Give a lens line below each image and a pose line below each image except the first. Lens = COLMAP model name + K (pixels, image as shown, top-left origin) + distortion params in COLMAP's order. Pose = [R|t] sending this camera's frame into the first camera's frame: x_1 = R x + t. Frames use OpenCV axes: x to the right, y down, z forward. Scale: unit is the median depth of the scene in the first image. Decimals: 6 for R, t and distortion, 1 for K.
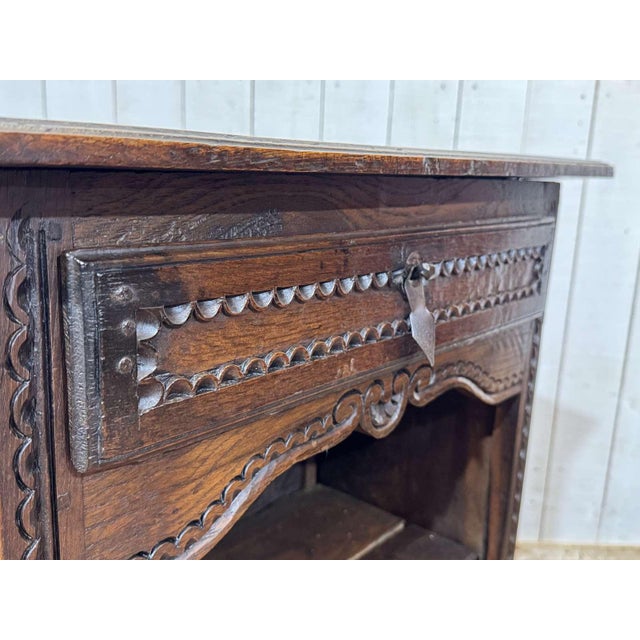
lens RADIAL K [[680.0, 0, 320.3], [0, 680.0, 320.9], [0, 0, 1]] dist [0.001117, 0.000000]
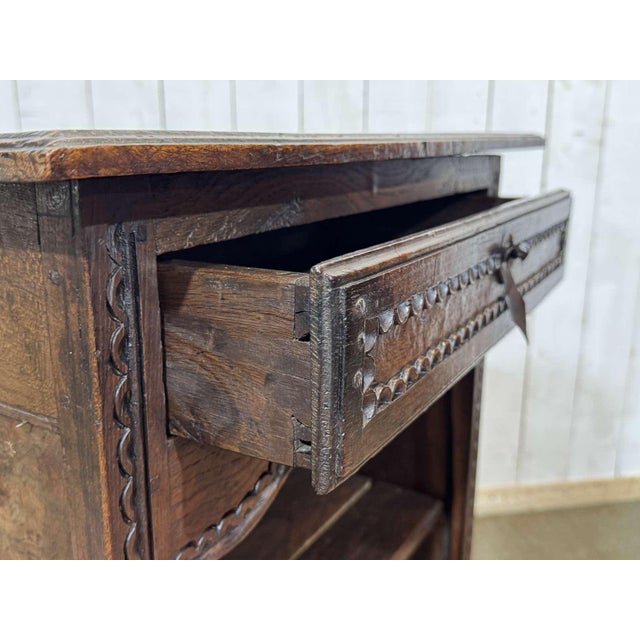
lens RADIAL K [[676.7, 0, 319.5], [0, 676.7, 317.6], [0, 0, 1]] dist [0.041593, 0.000000]
pose [[0.985366, -0.084748, 0.147894, -0.273632], [0.080074, 0.996091, 0.037284, -0.016039], [-0.150475, -0.024896, 0.988300, -0.096969]]
